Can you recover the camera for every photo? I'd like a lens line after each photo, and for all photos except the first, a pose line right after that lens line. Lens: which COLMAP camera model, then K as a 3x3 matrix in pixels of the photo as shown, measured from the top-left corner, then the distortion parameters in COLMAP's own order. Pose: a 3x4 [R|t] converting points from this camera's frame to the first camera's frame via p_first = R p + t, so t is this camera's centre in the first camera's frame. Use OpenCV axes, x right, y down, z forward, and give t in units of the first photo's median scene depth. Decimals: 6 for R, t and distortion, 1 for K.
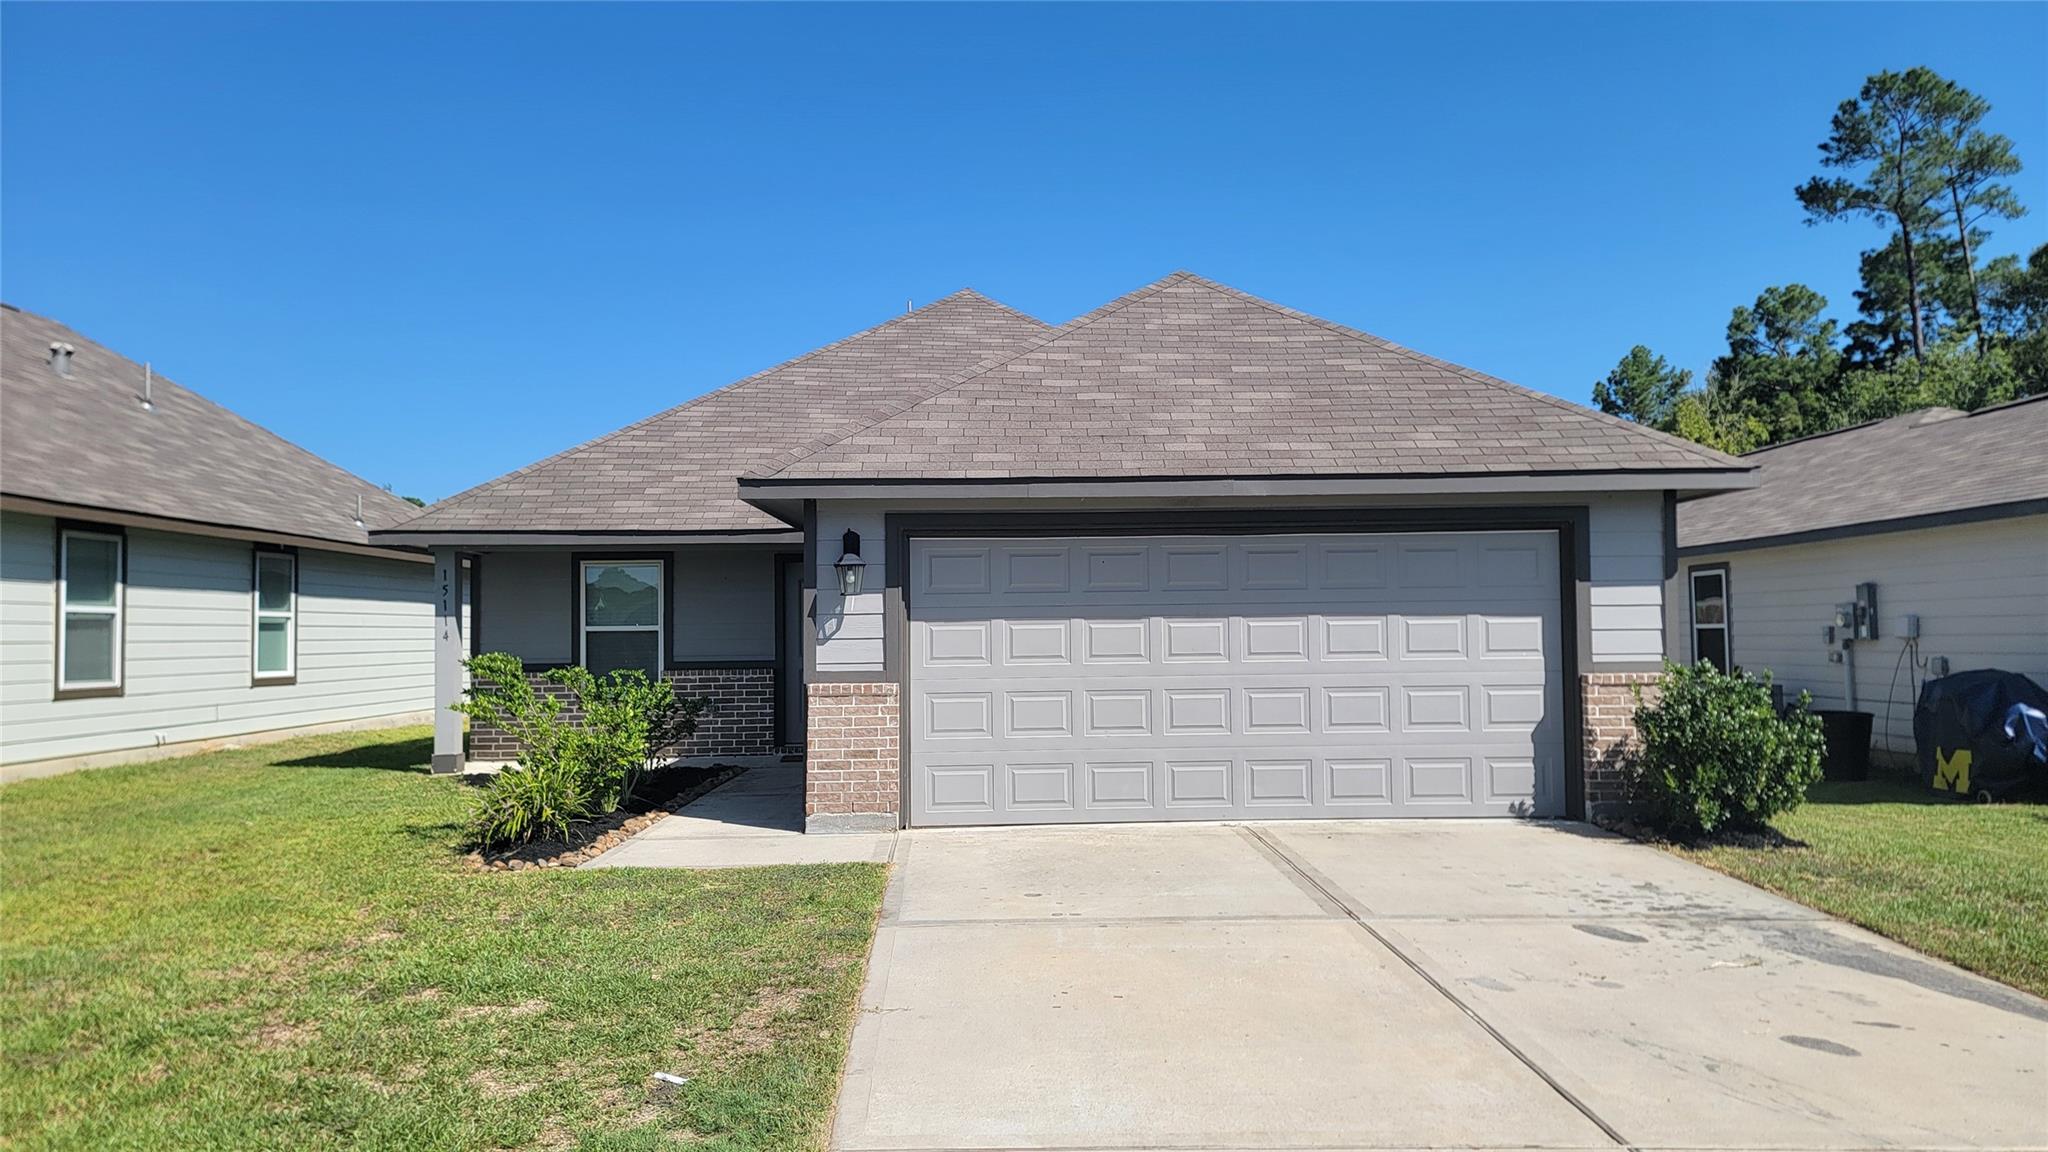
lens RADIAL K [[1398.9, 0, 1024.0], [0, 1398.9, 576.0], [0, 0, 1]] dist [0.084234, -0.001556]
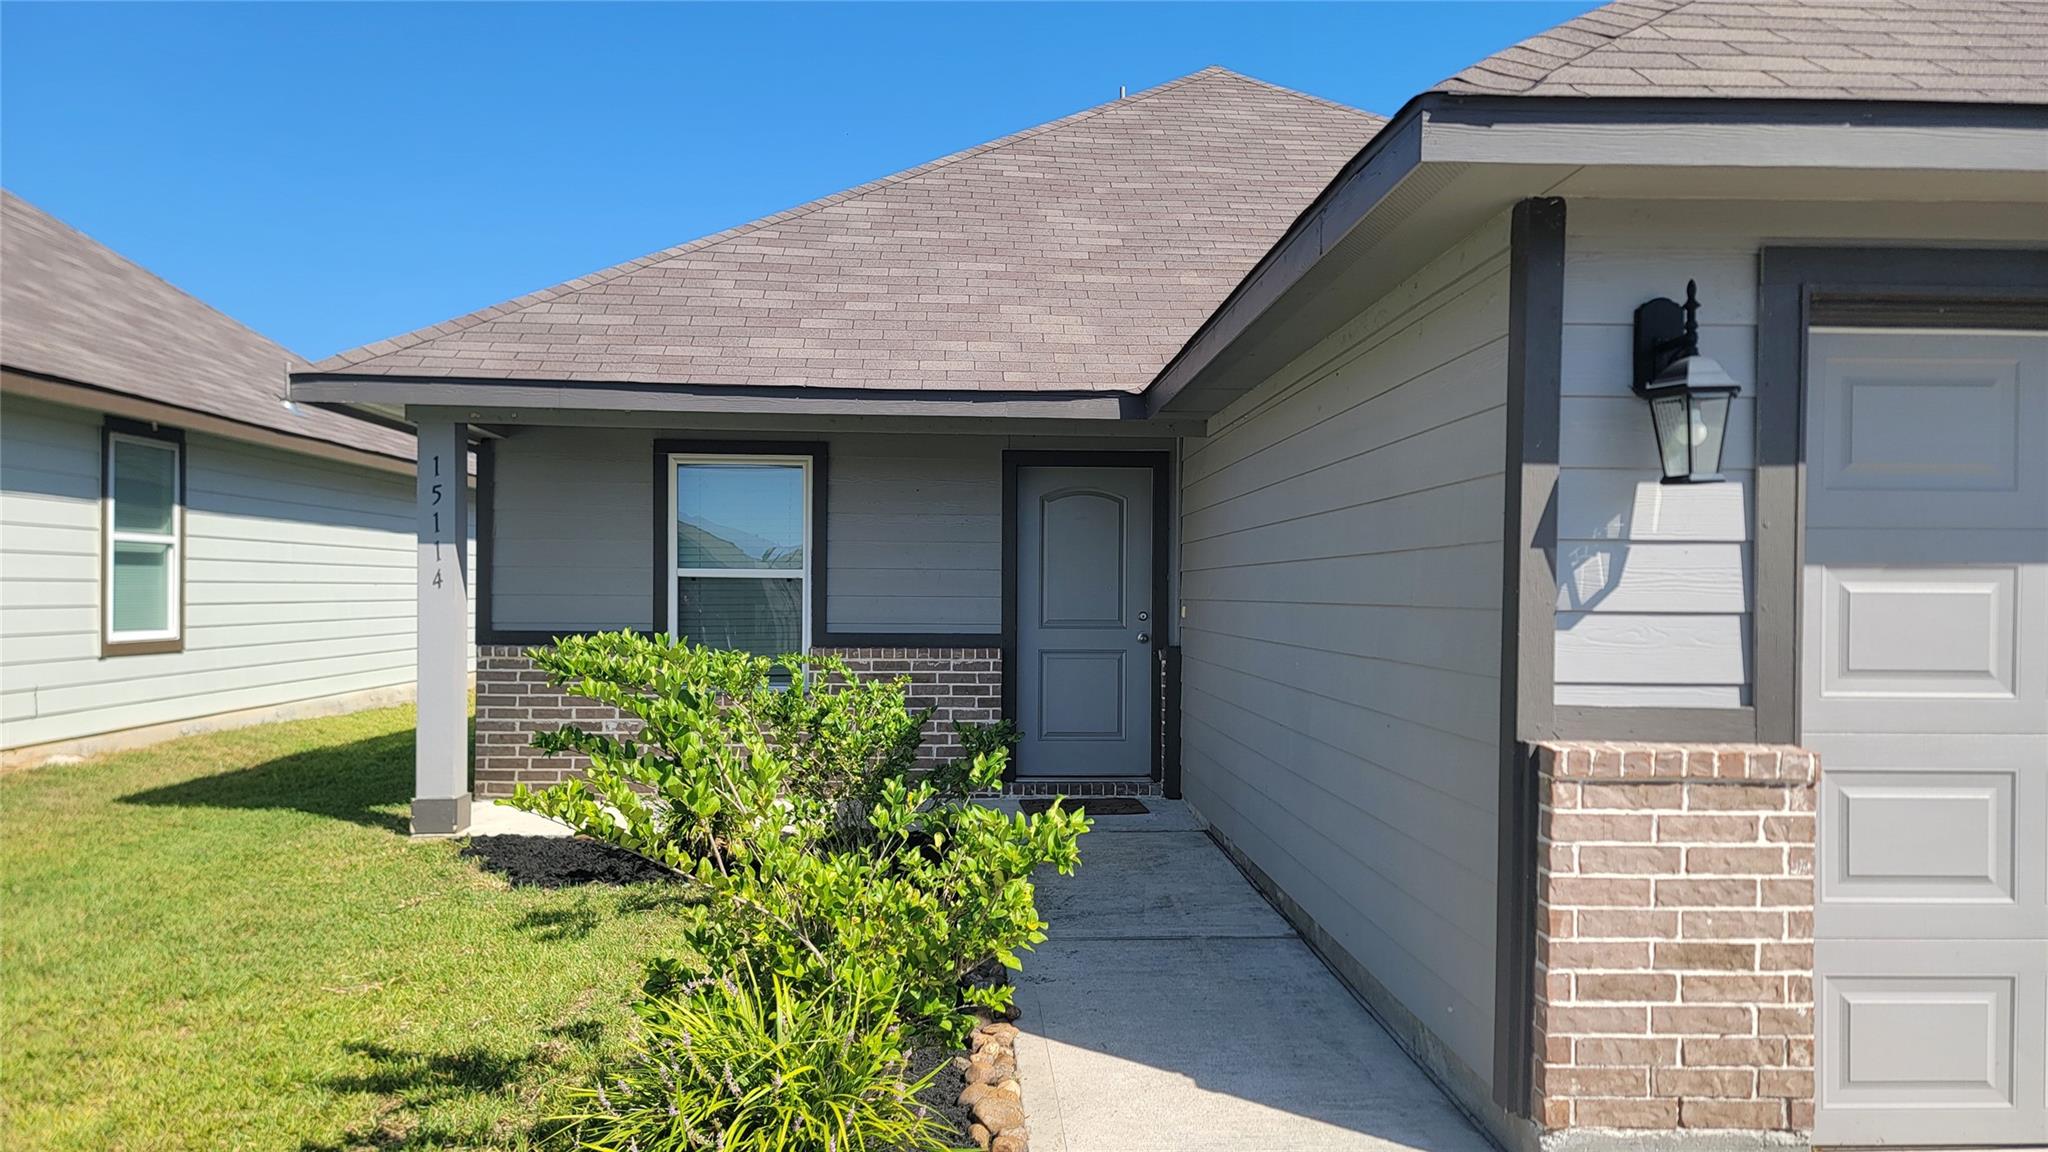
lens RADIAL K [[1441.7, 0, 1022.7], [0, 1441.7, 590.2], [0, 0, 1]] dist [0.105384, -0.050444]
pose [[0.999685, 0.019348, 0.016009, -0.179888], [-0.019993, 0.998954, 0.041133, 0.017519], [-0.015197, -0.041440, 0.999025, 0.407989]]
